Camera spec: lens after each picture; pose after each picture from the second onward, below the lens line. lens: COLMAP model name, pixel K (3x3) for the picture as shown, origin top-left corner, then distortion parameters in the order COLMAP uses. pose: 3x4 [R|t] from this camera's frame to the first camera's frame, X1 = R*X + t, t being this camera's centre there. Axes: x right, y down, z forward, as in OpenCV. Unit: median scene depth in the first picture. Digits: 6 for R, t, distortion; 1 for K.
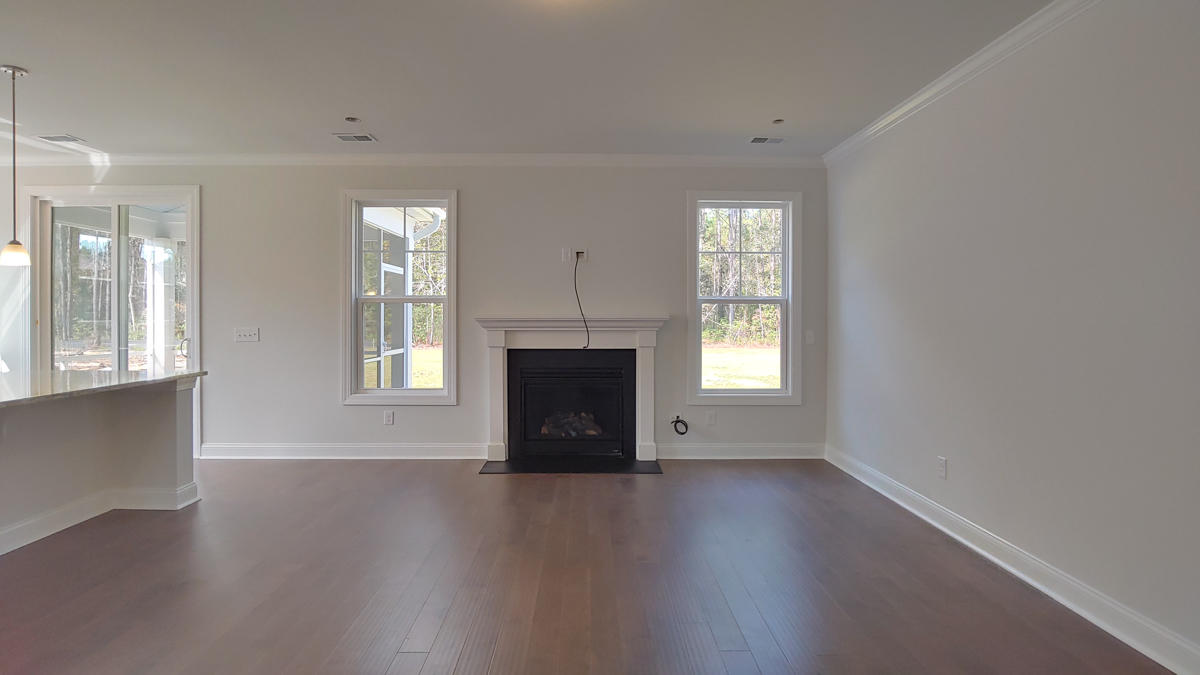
lens RADIAL K [[579.0, 0, 597.7], [0, 579.0, 311.3], [0, 0, 1]] dist [-0.000702, -0.012735]
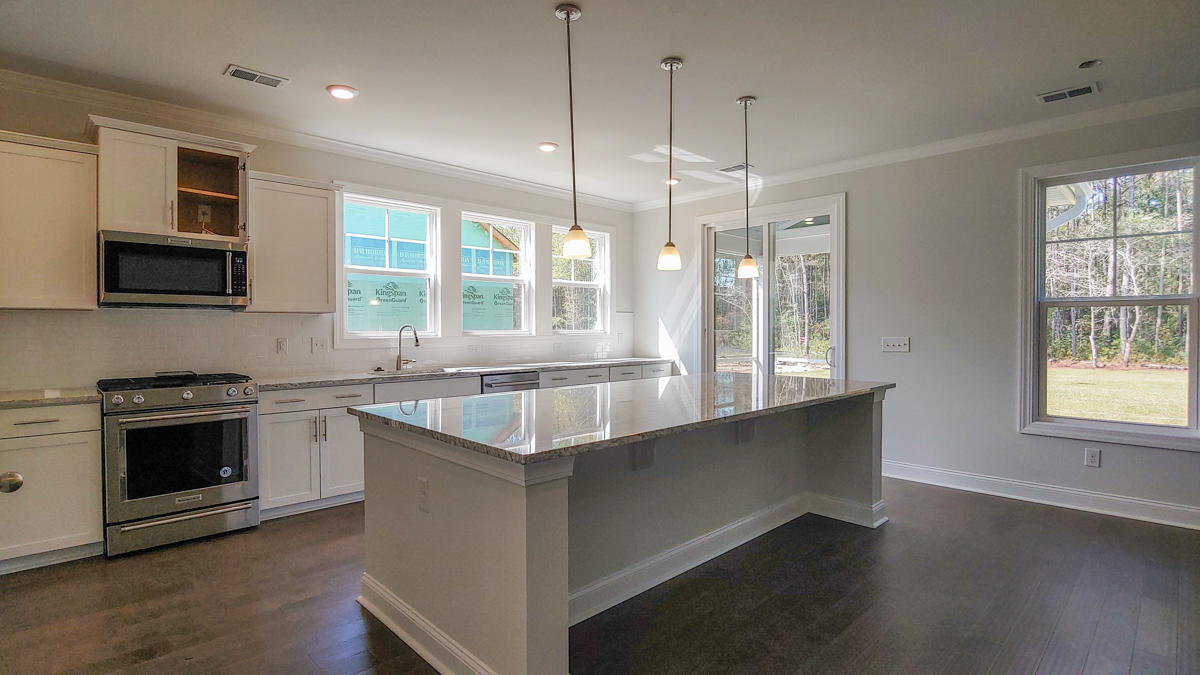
lens RADIAL K [[587.5, 0, 615.0], [0, 587.5, 324.4], [0, 0, 1]] dist [-0.002477, -0.000596]
pose [[0.703677, -0.004514, -0.710505, -0.256259], [0.007559, 0.999971, 0.001133, 0.003390], [0.710480, -0.006168, 0.703691, 0.011617]]
